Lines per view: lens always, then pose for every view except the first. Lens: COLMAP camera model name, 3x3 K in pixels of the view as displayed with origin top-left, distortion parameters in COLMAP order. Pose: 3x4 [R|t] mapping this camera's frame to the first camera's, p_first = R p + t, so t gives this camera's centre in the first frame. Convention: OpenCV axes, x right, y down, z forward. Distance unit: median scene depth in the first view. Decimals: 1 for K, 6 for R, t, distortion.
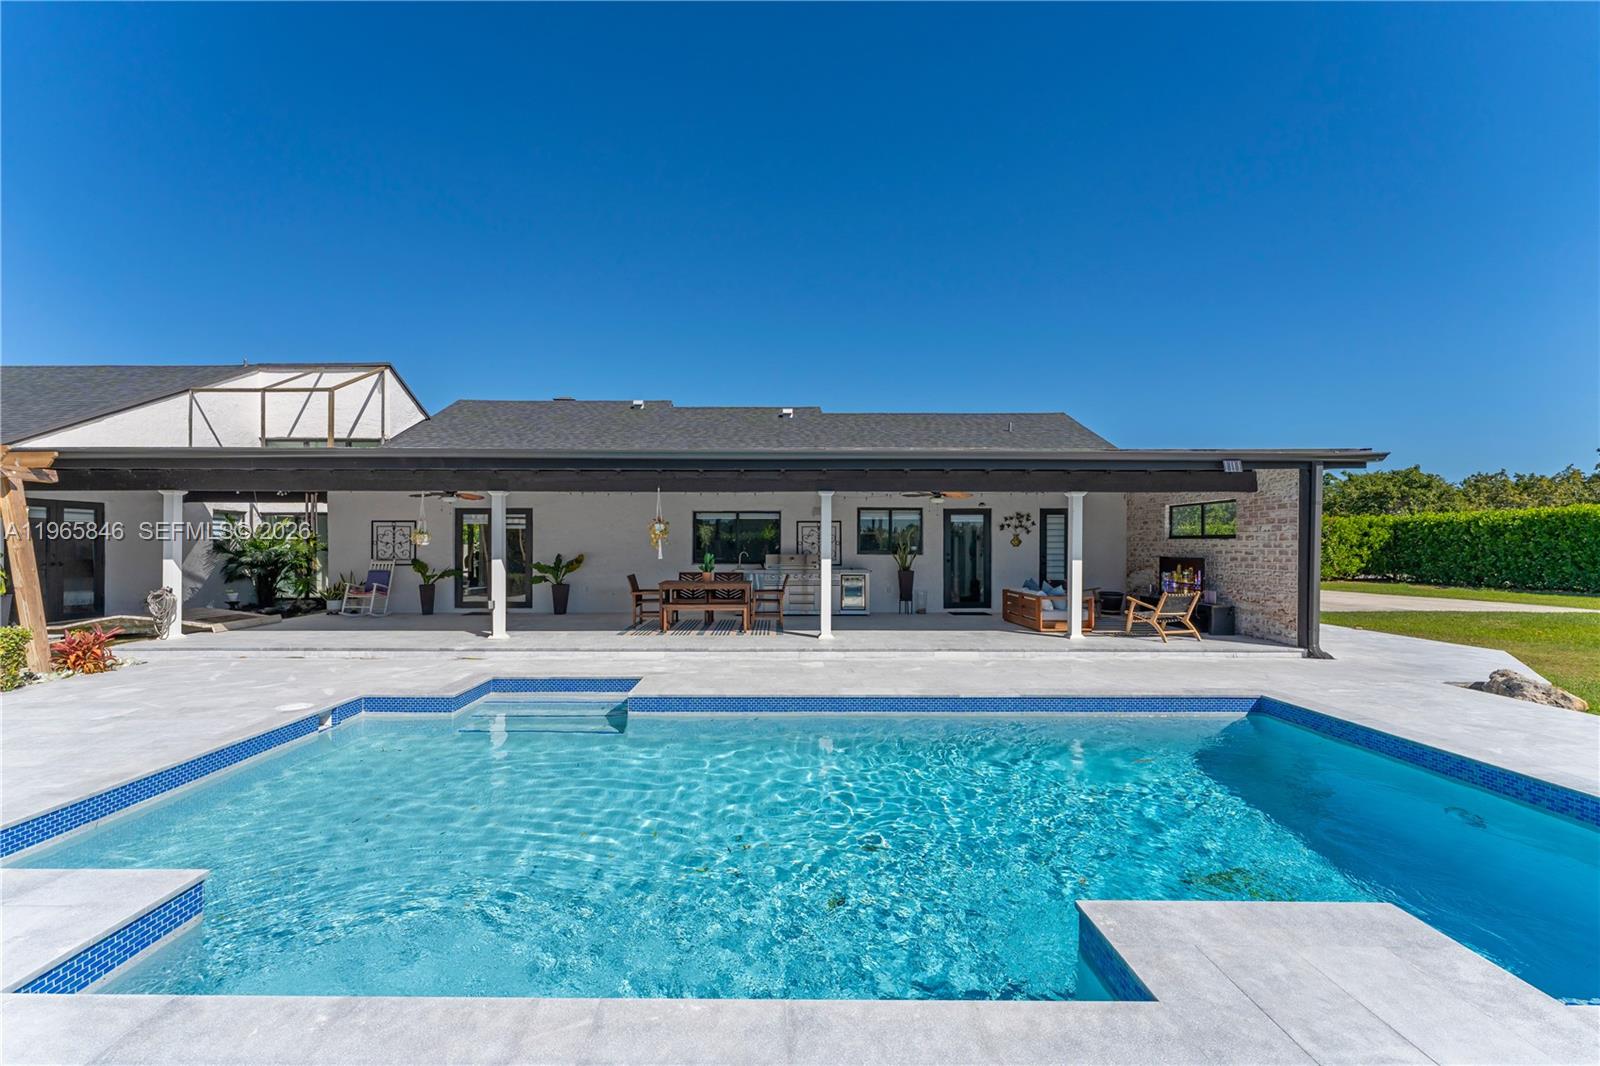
lens RADIAL K [[642.5, 0, 784.2], [0, 642.5, 561.0], [0, 0, 1]] dist [0.000759, 0.000037]
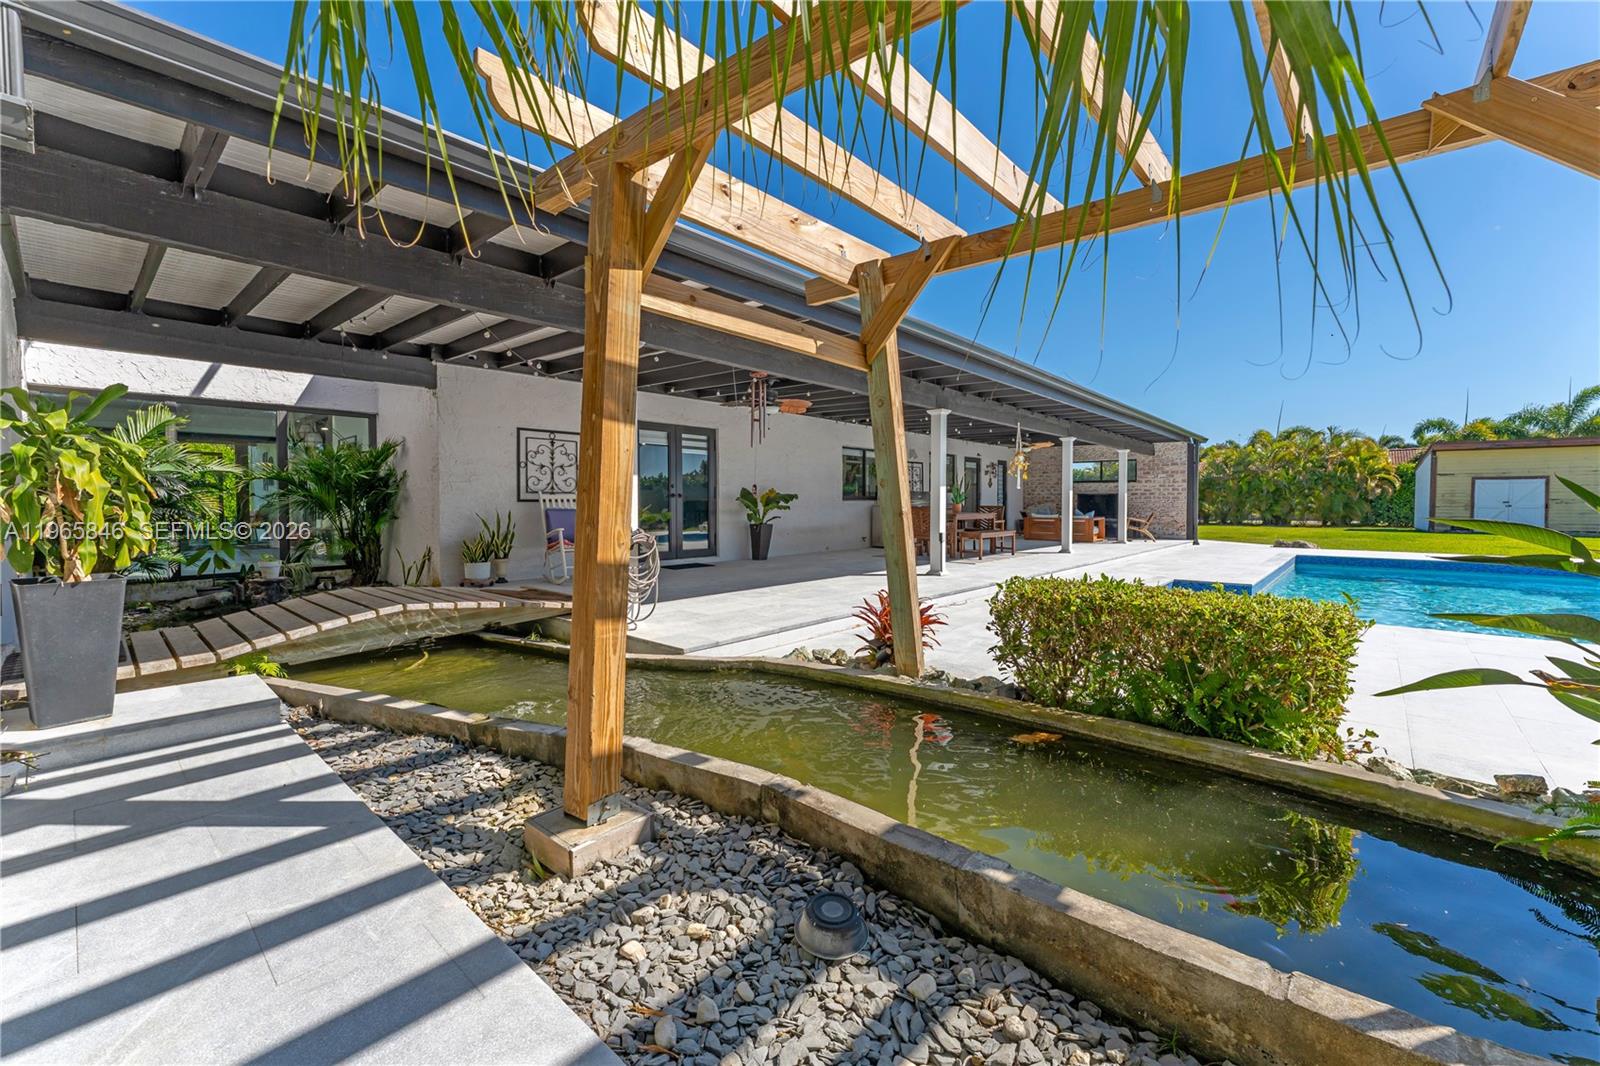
lens RADIAL K [[642.5, 0, 807.5], [0, 642.5, 521.0], [0, 0, 1]] dist [0.000759, 0.000037]
pose [[0.674592, -0.022236, 0.737856, -1.066269], [0.020045, 0.999729, 0.011801, 0.028490], [-0.737919, 0.006829, 0.674855, 0.449312]]
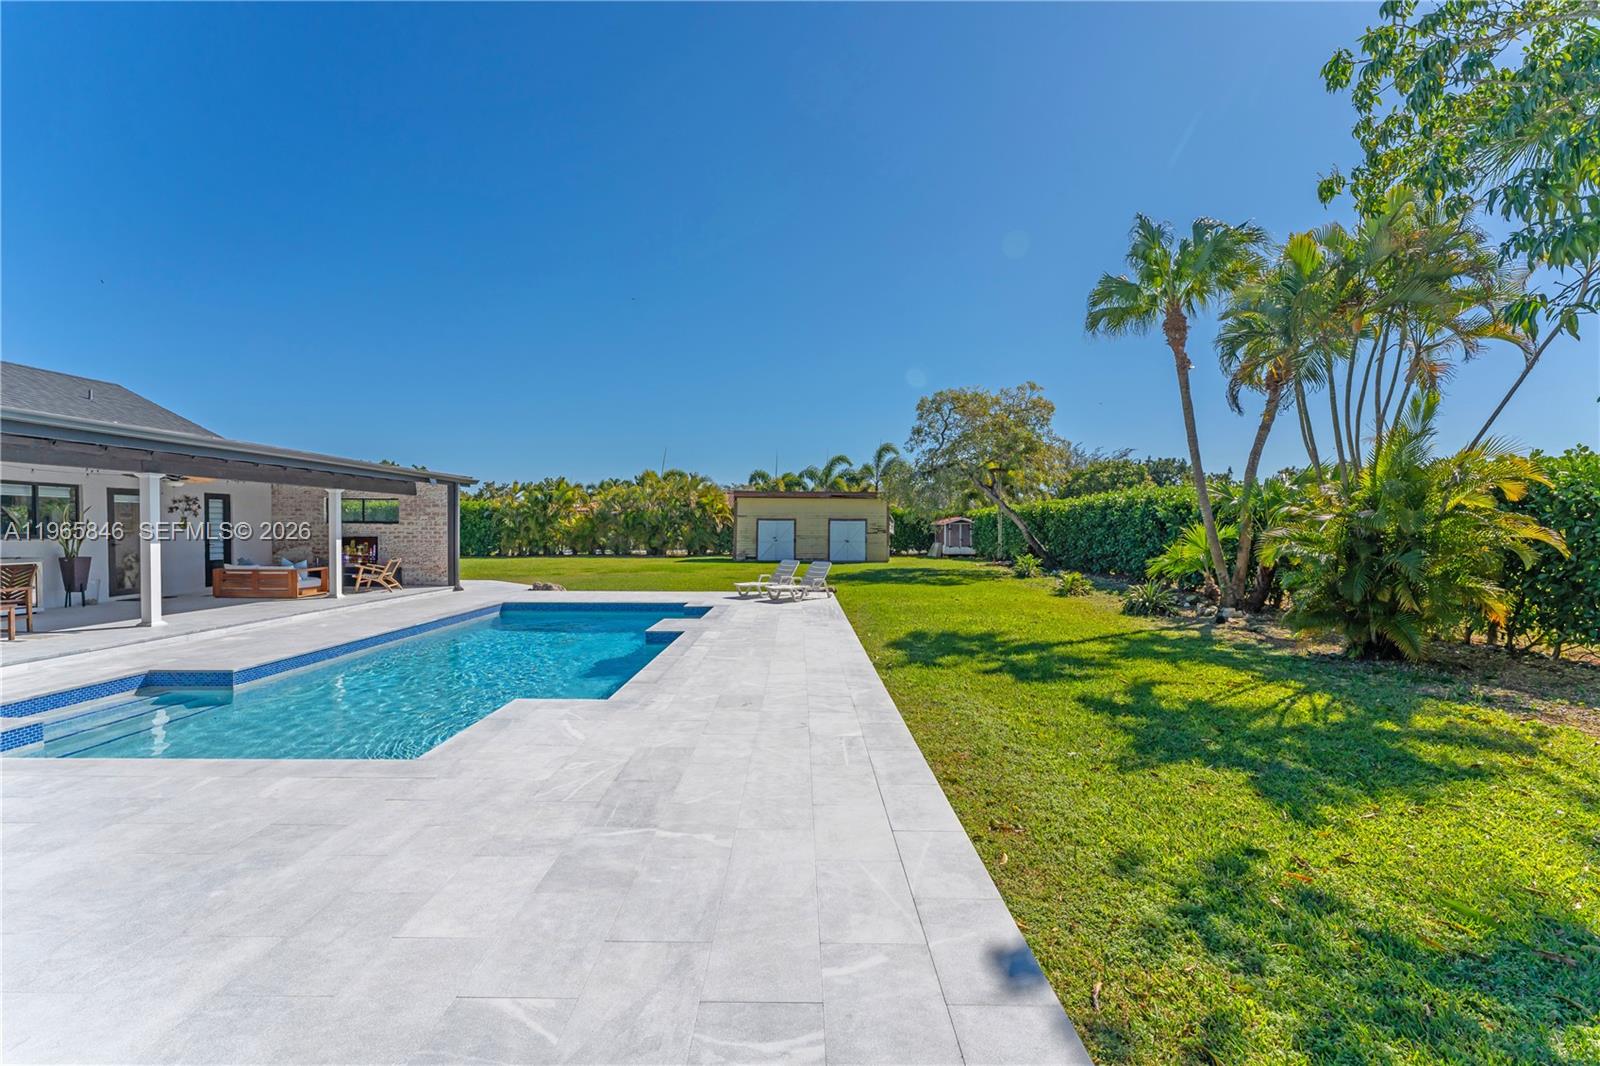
lens RADIAL K [[642.5, 0, 793.2], [0, 642.5, 529.4], [0, 0, 1]] dist [0.000759, 0.000037]
pose [[0.020664, -0.001812, 0.999785, -0.755867], [0.023655, 0.999719, 0.001322, -0.000916], [-0.999507, 0.023623, 0.020702, 0.017189]]
